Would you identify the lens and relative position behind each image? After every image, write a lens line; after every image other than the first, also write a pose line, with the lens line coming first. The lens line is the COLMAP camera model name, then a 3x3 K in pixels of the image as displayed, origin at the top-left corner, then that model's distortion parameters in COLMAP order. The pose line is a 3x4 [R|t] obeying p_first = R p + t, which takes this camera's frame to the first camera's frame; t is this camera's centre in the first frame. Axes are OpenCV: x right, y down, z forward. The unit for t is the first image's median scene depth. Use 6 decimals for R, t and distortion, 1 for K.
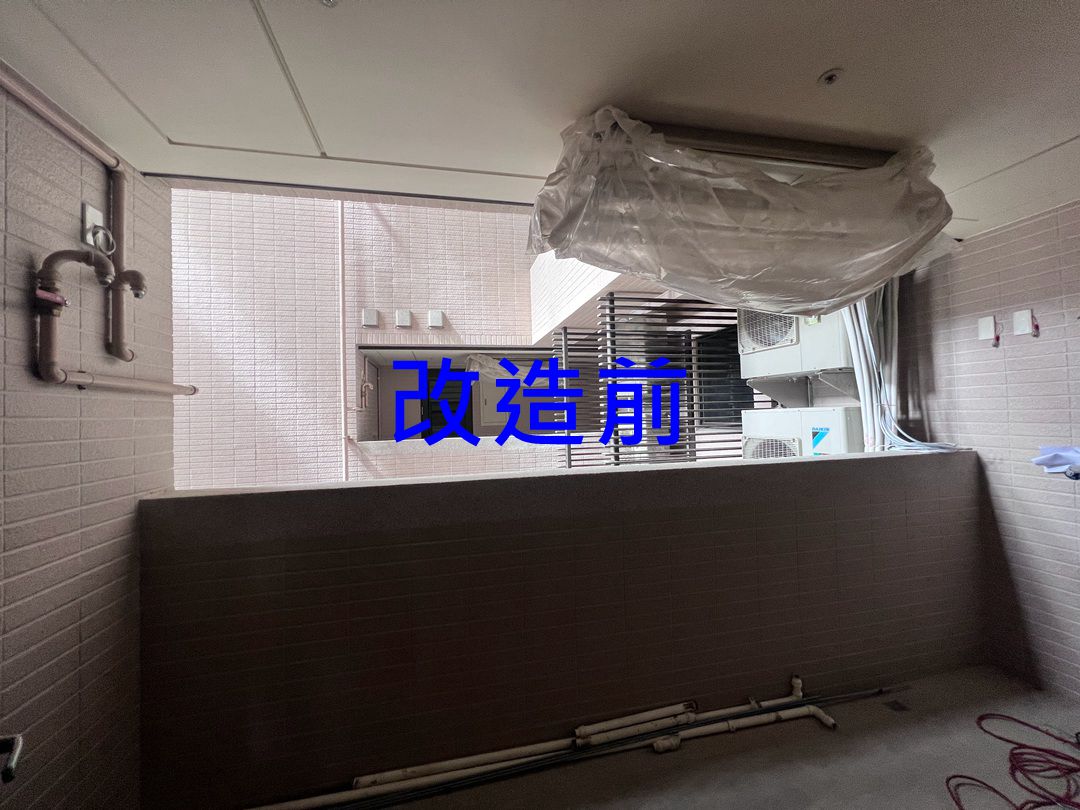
lens RADIAL K [[436.9, 0, 542.4], [0, 436.9, 402.1], [0, 0, 1]] dist [0.000680, 0.000570]
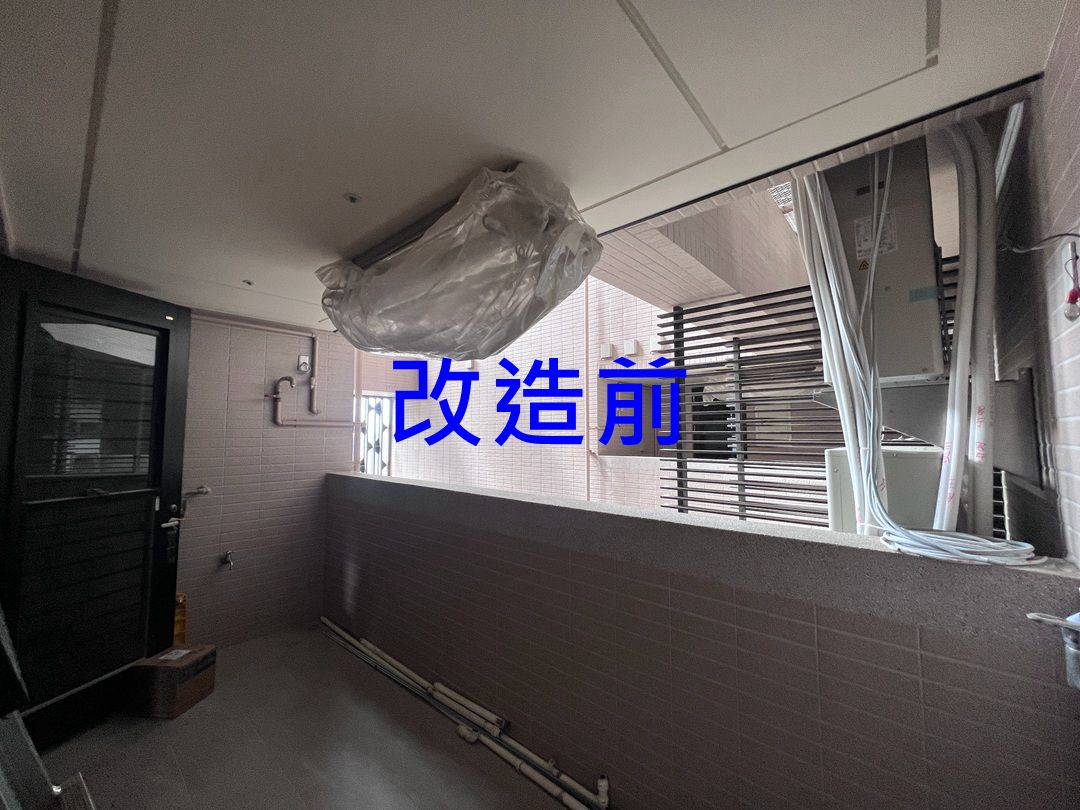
lens RADIAL K [[436.9, 0, 536.8], [0, 436.9, 402.3], [0, 0, 1]] dist [0.000680, 0.000570]
pose [[0.575492, -0.031952, -0.817183, 1.281039], [0.010751, 0.999446, -0.031508, -0.052725], [0.817736, 0.009347, 0.575517, 0.448228]]
